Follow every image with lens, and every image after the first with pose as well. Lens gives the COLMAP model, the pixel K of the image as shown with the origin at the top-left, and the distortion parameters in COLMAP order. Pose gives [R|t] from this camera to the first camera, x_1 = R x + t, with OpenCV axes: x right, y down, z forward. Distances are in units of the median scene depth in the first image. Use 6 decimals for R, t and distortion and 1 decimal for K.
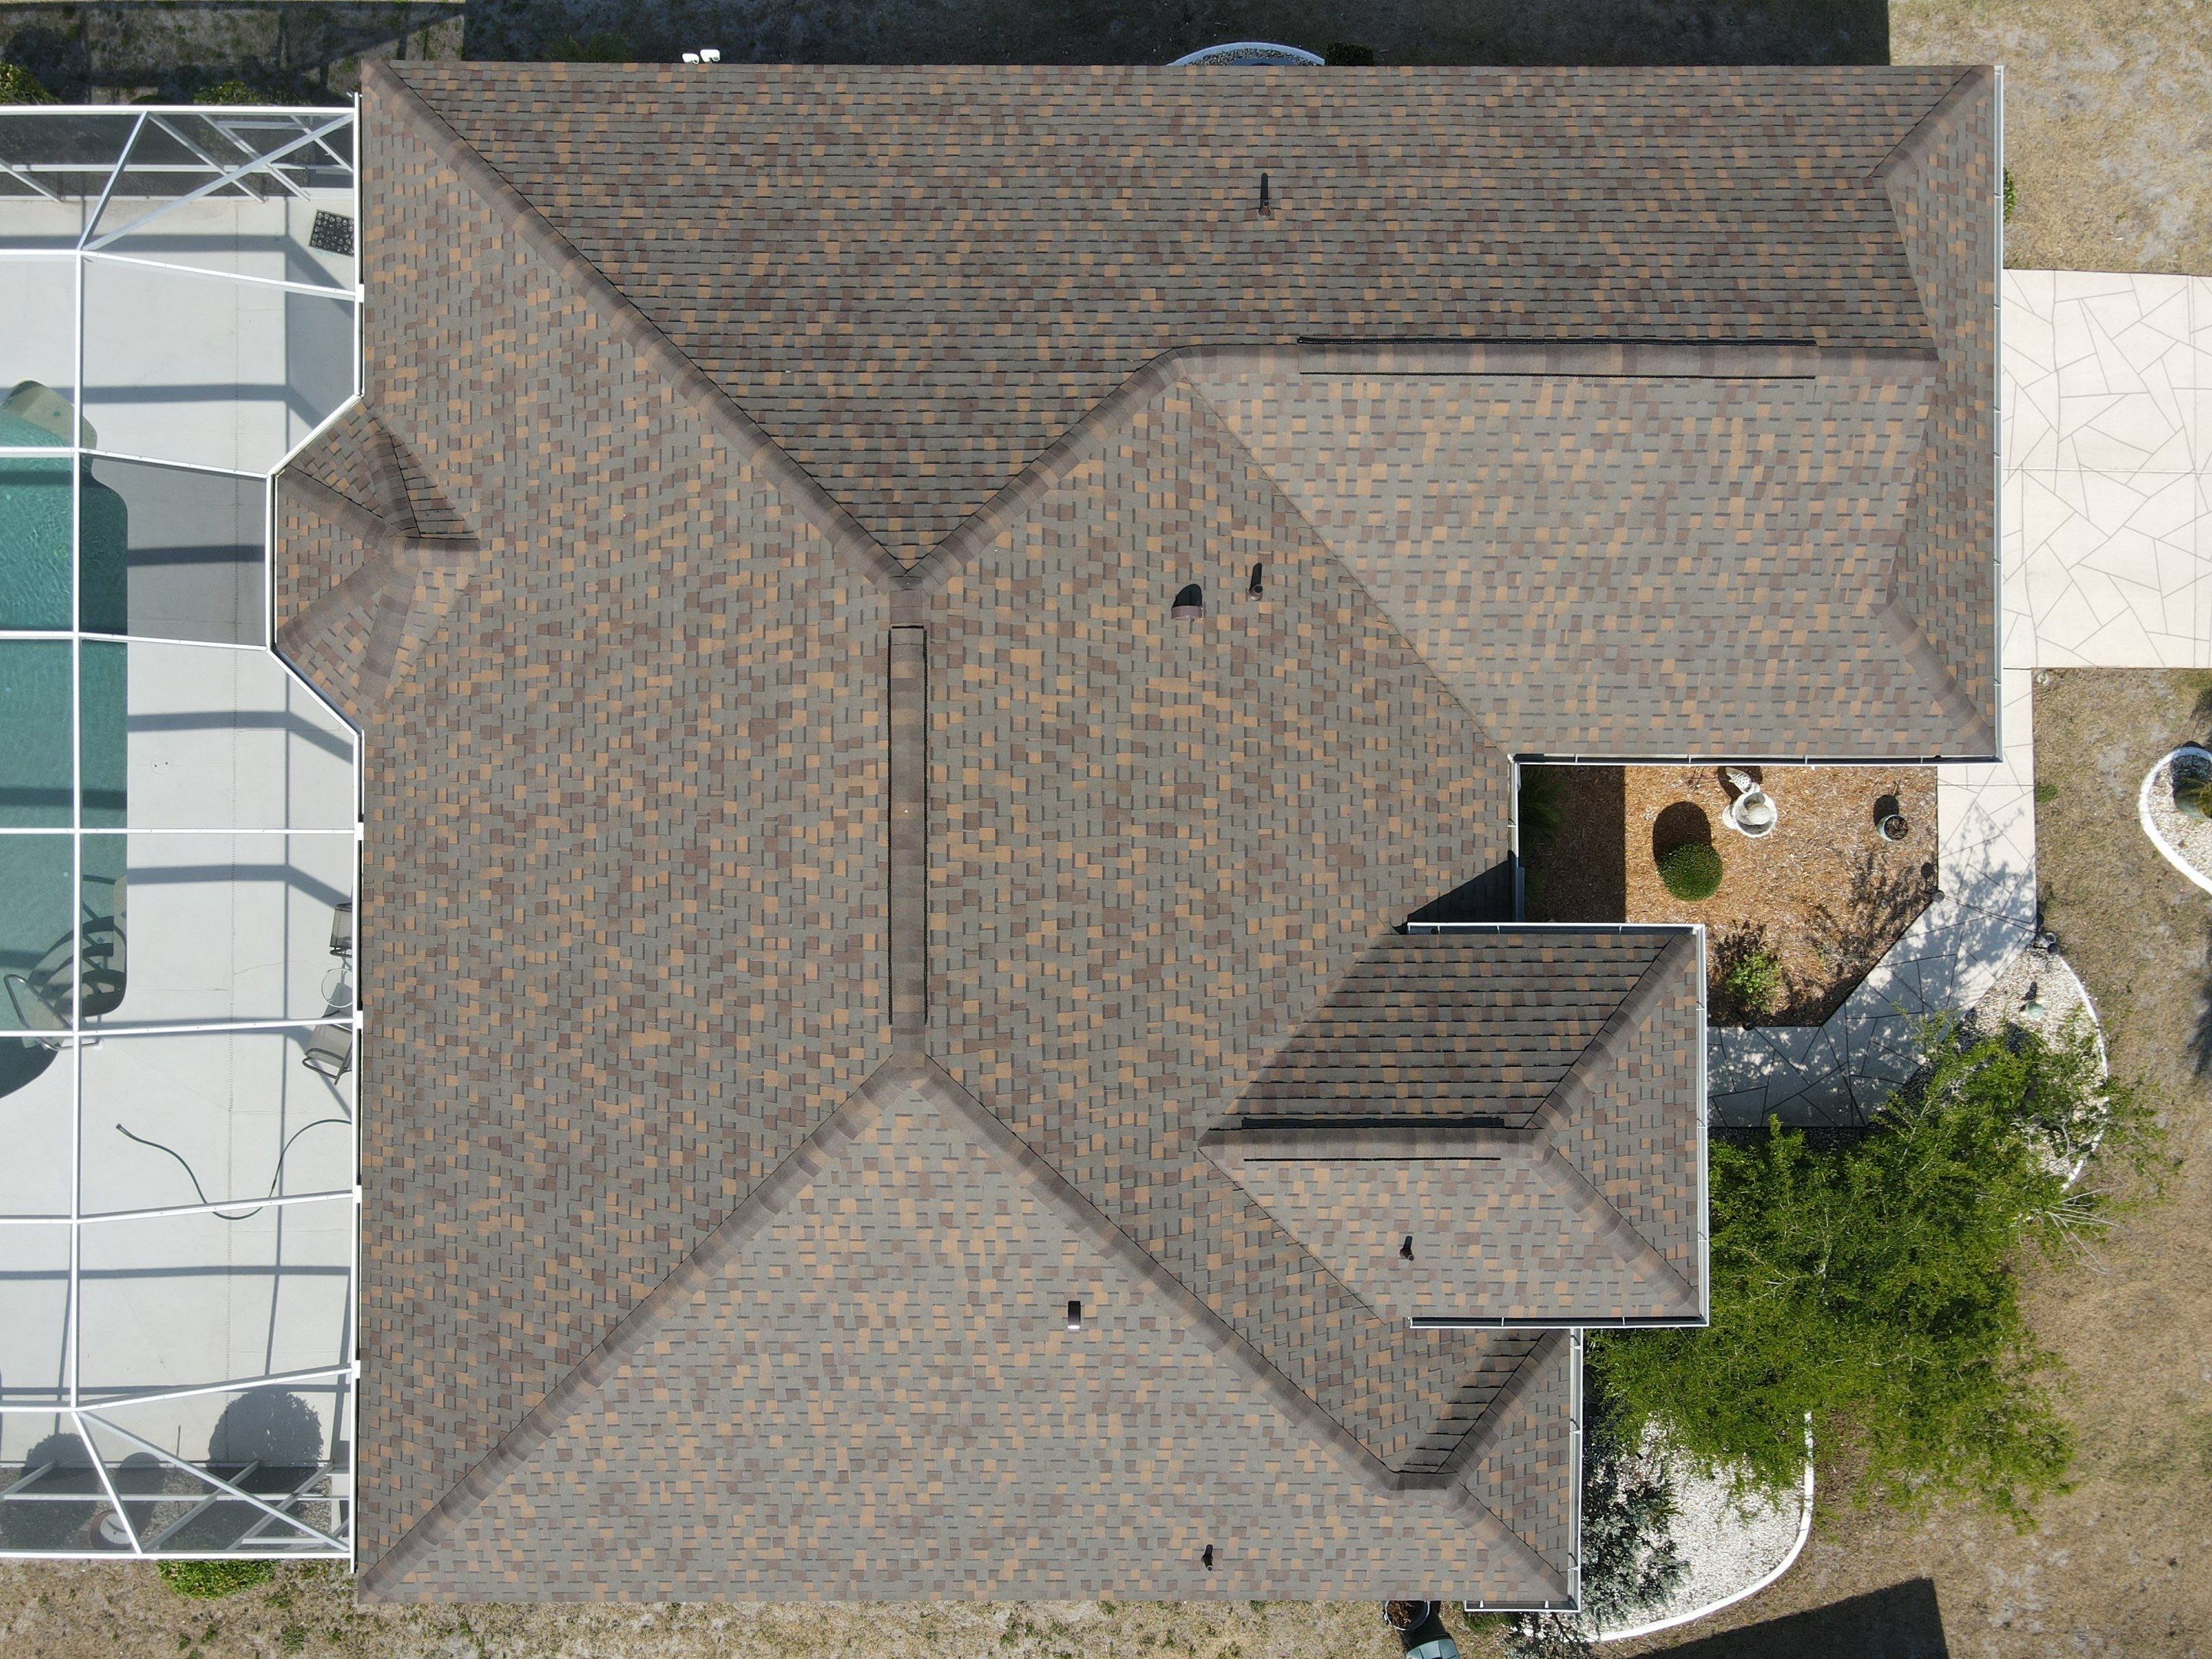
lens RADIAL K [[1606.2, 0, 1083.5], [0, 1606.2, 825.0], [0, 0, 1]] dist [-0.002143, 0.013281]
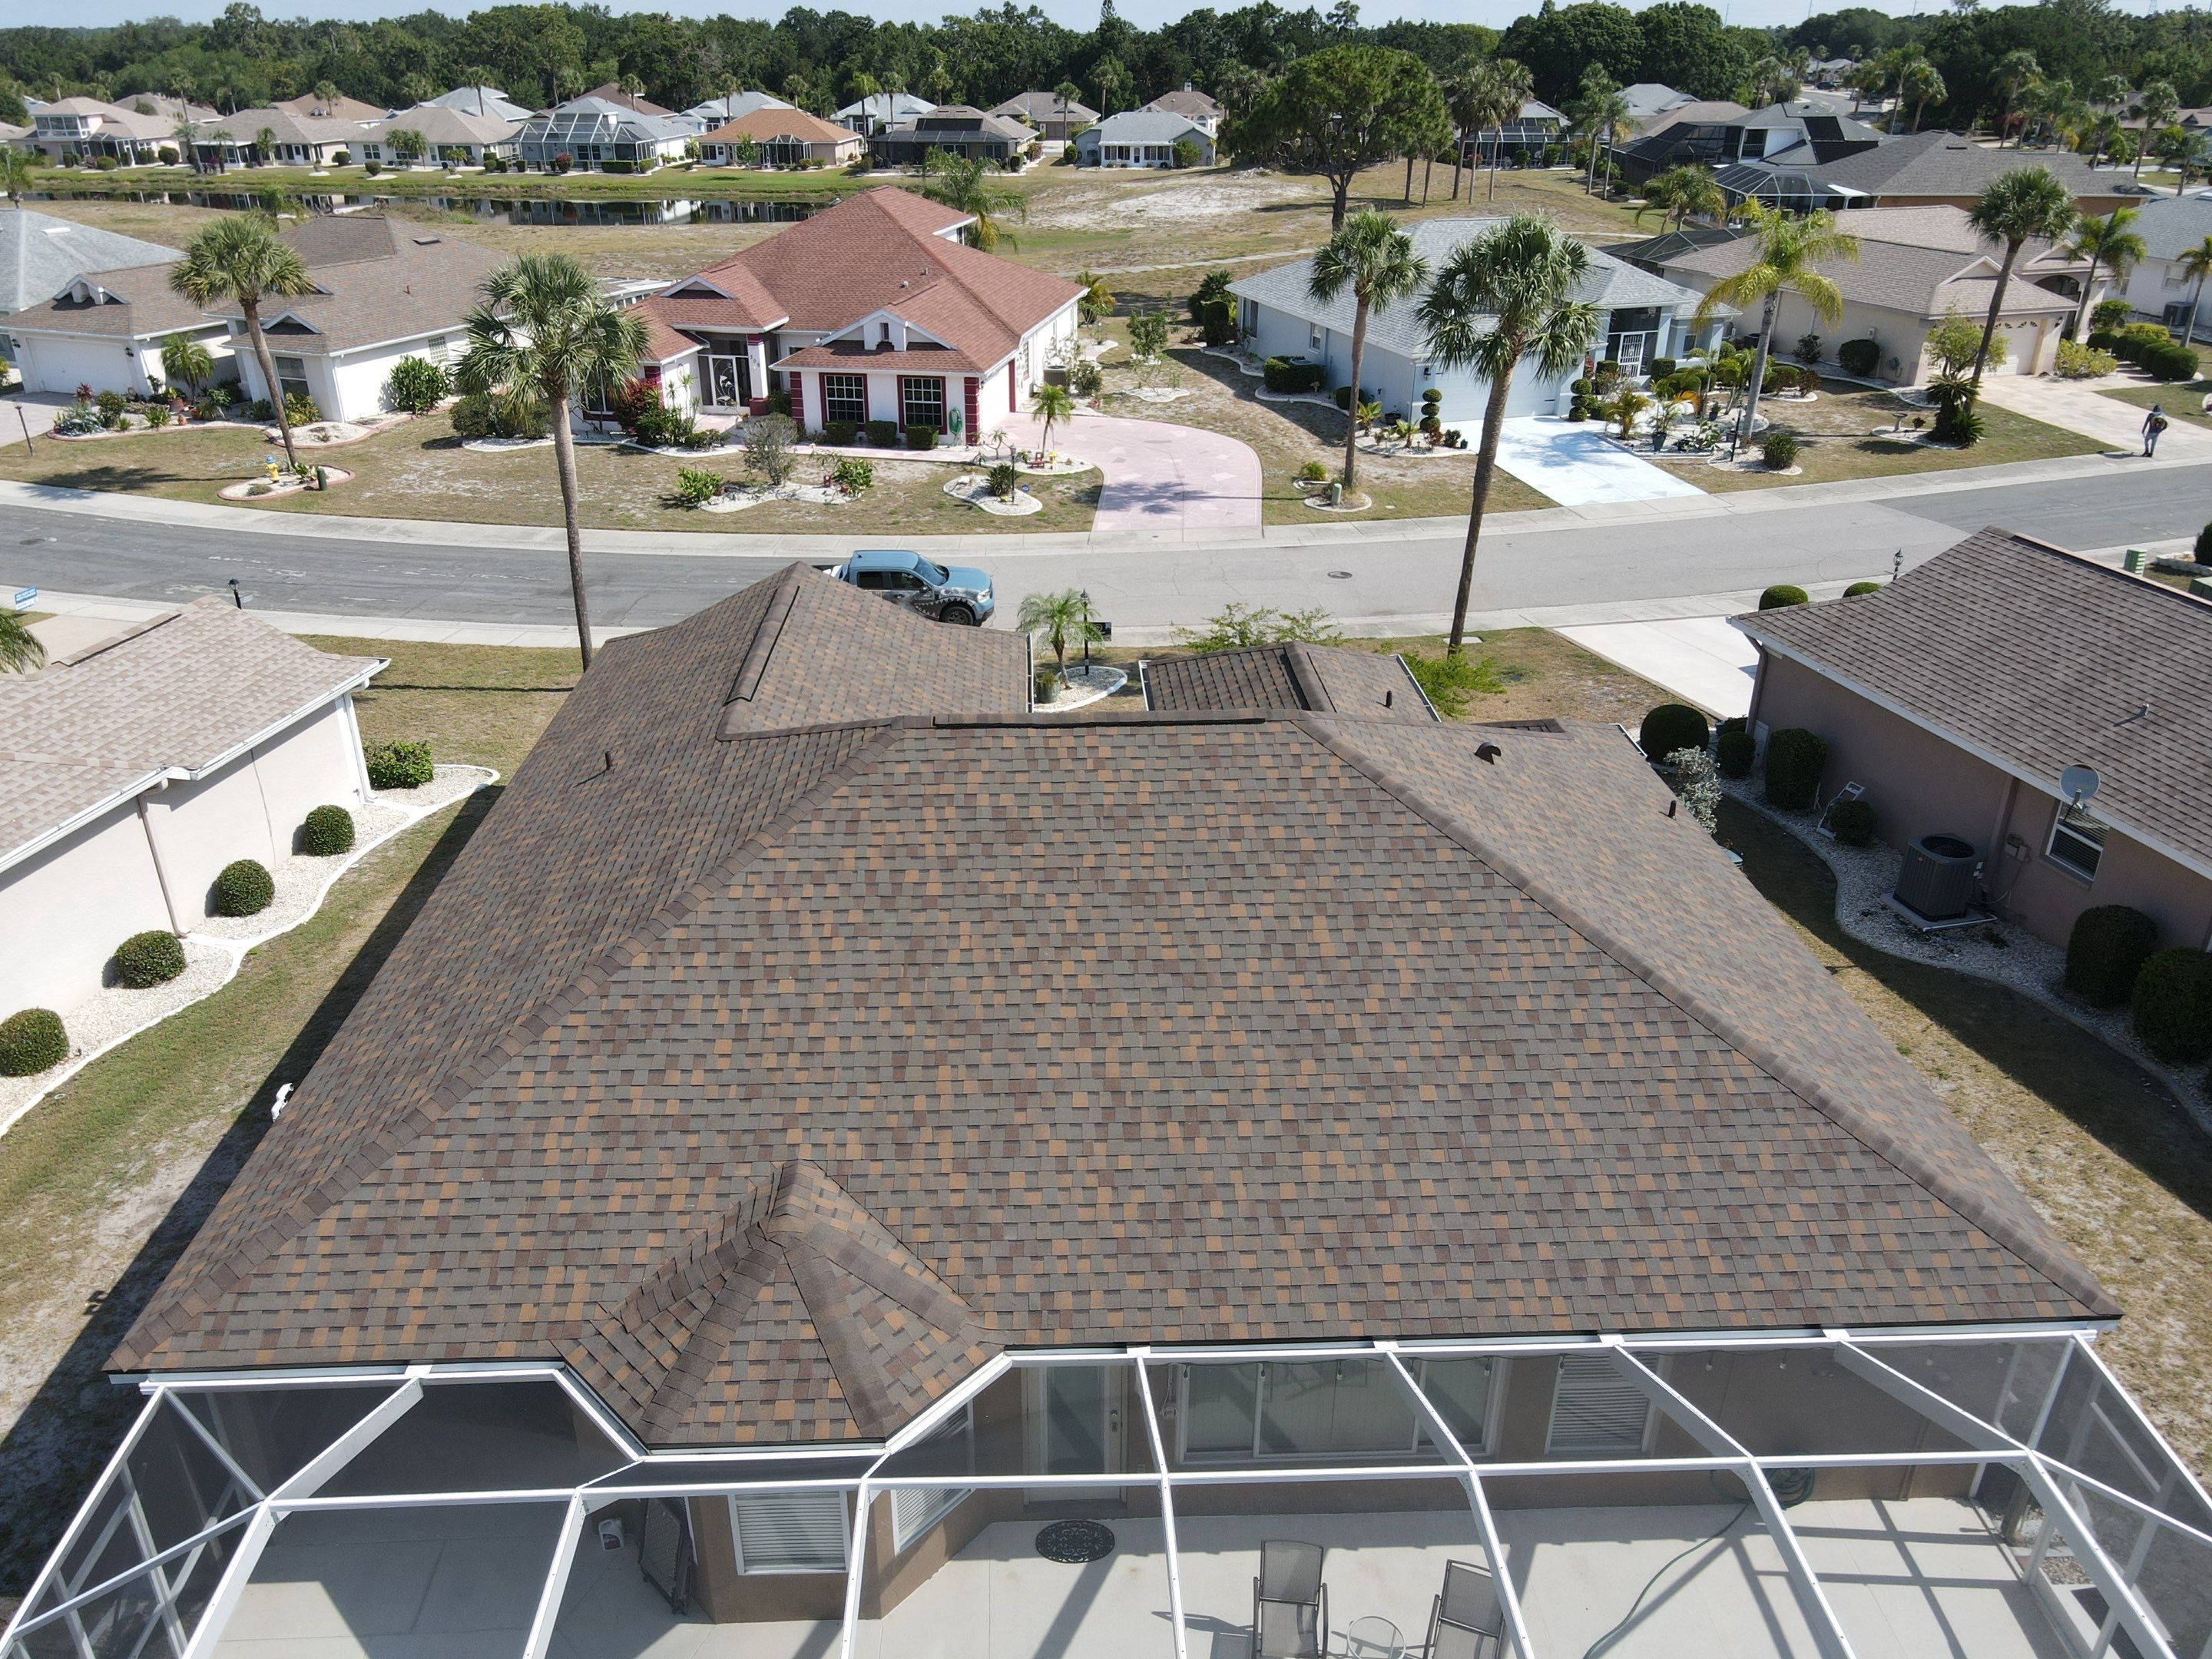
lens RADIAL K [[1606.2, 0, 1087.6], [0, 1606.2, 844.0], [0, 0, 1]] dist [-0.002143, 0.013281]
pose [[-0.040647, -0.453446, 0.890356, -1.053801], [0.999159, -0.013573, 0.038701, -0.047955], [-0.005464, 0.891180, 0.453616, 0.462694]]
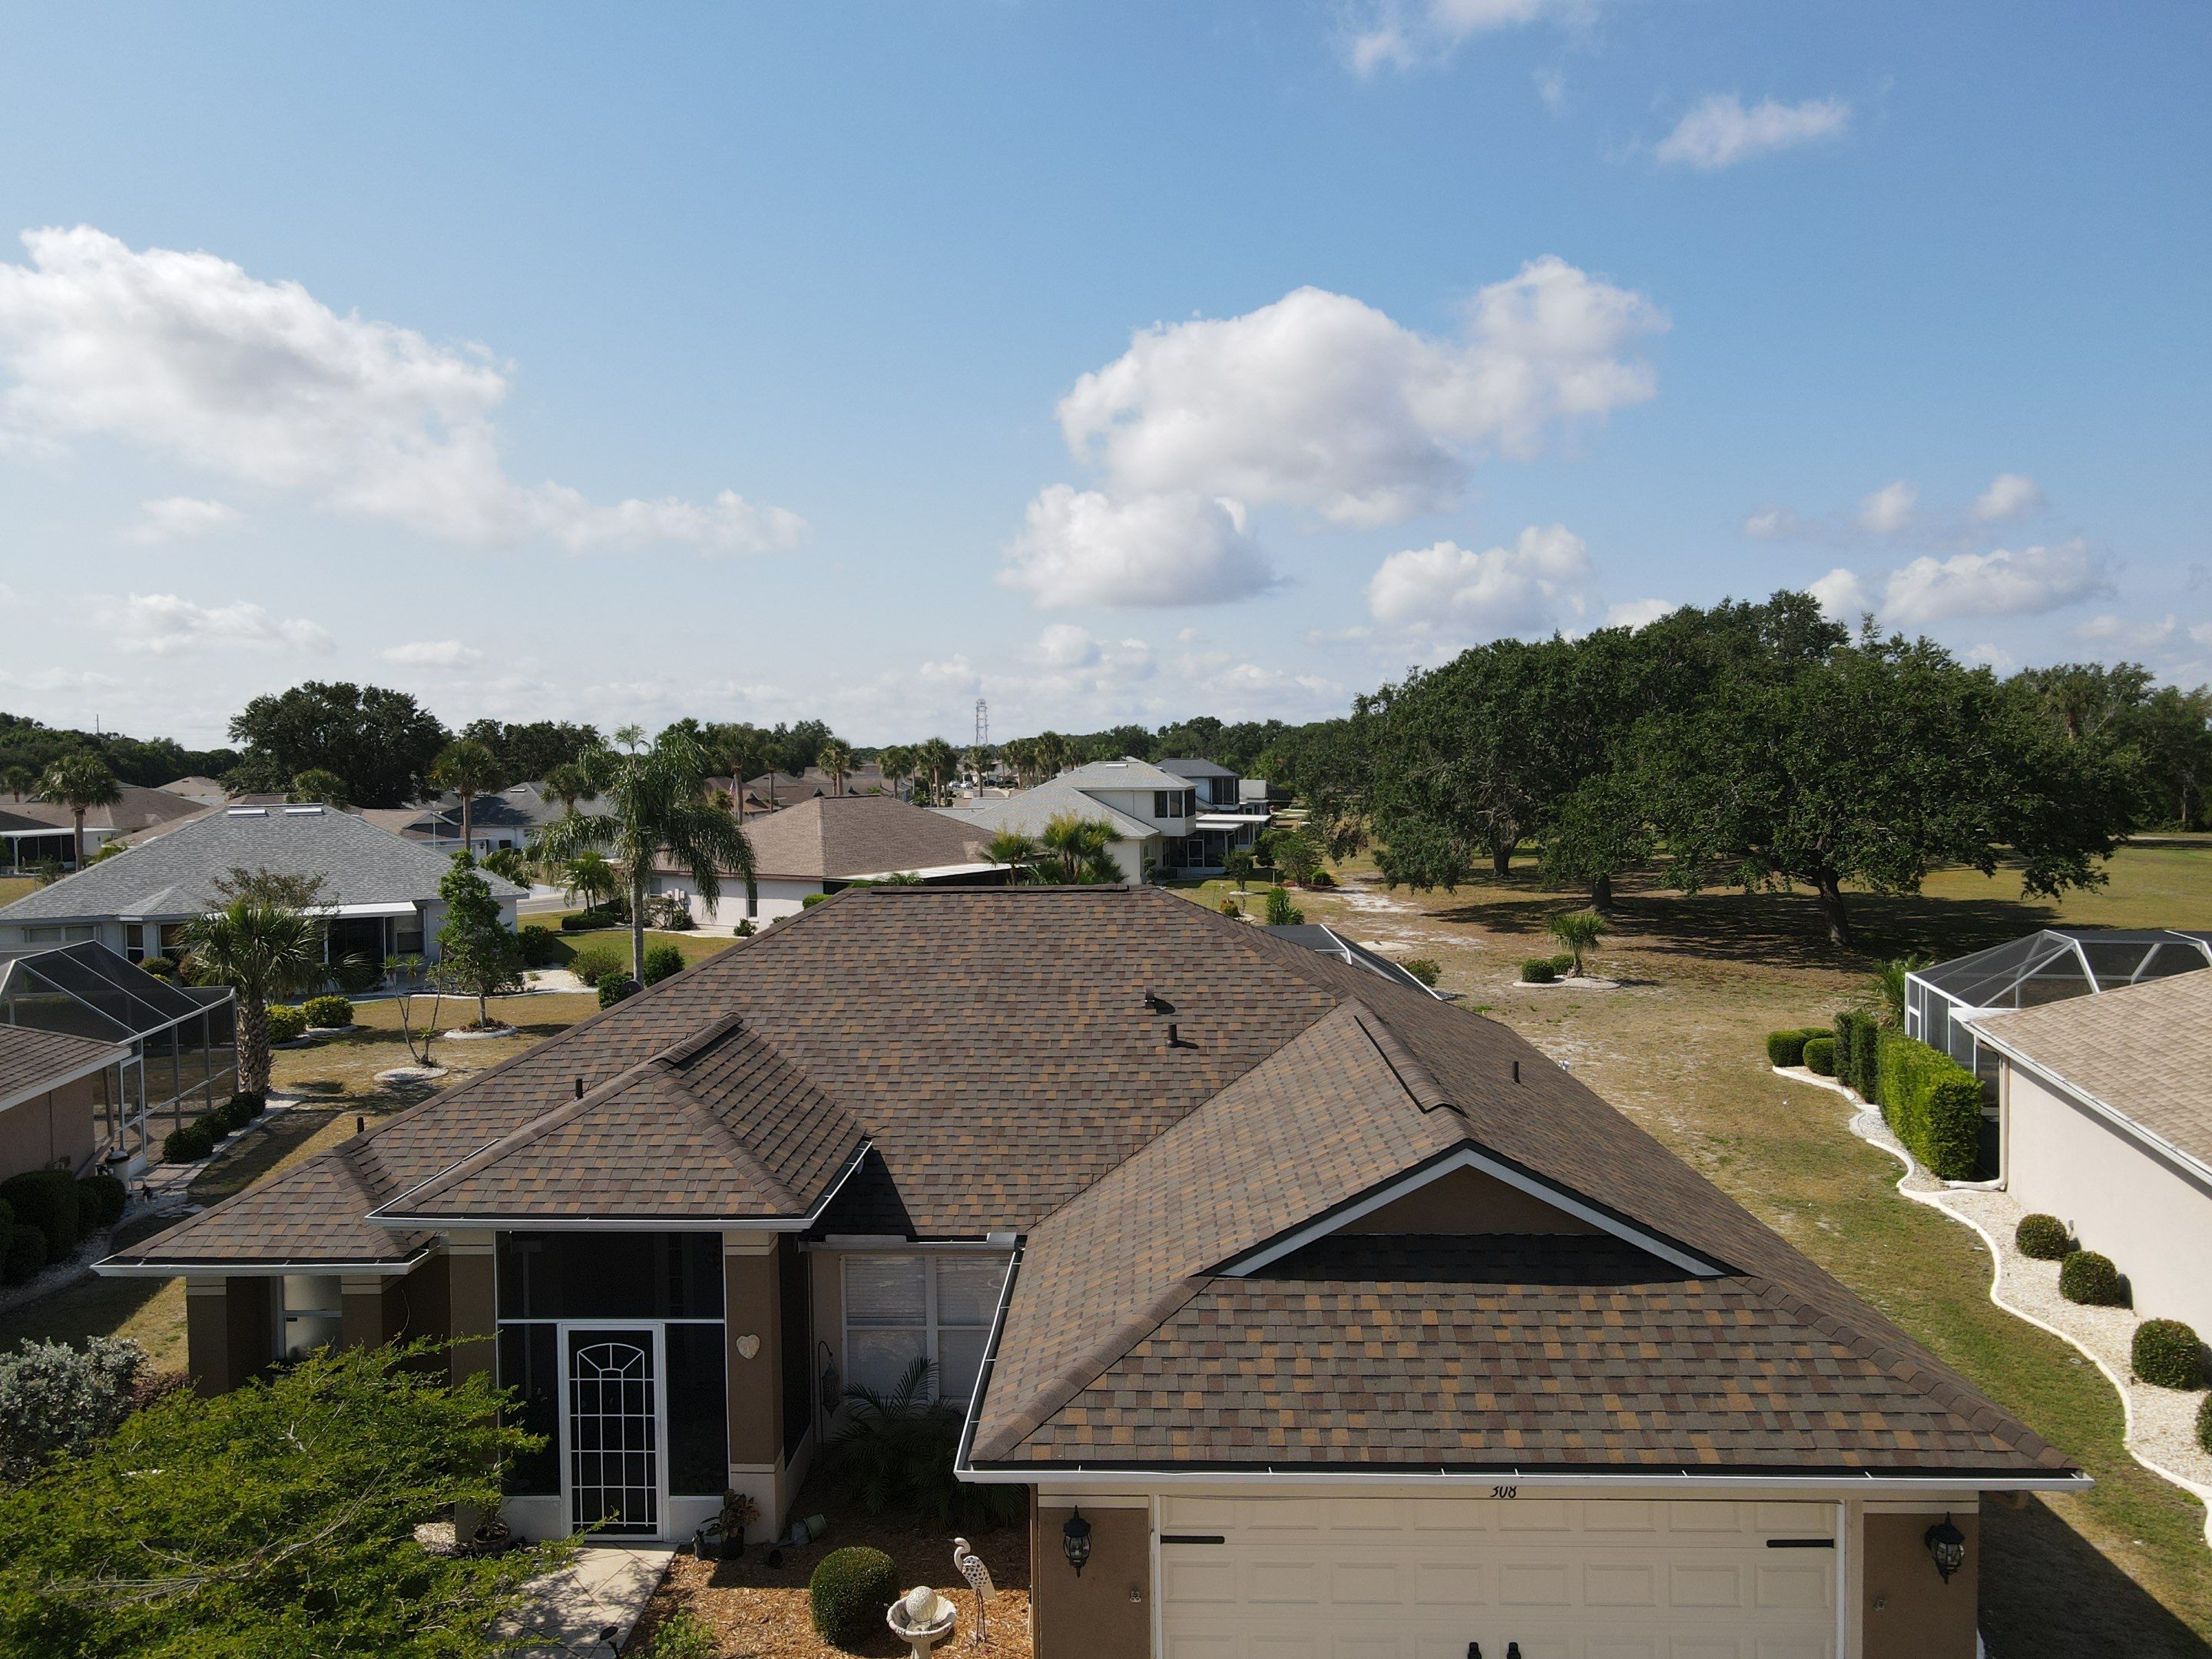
lens RADIAL K [[1606.2, 0, 1071.3], [0, 1606.2, 820.0], [0, 0, 1]] dist [-0.002143, 0.013281]
pose [[-0.047250, 0.048197, -0.997720, 1.245896], [-0.998621, 0.020580, 0.048286, -0.125368], [0.022860, 0.998626, 0.047158, 0.748305]]
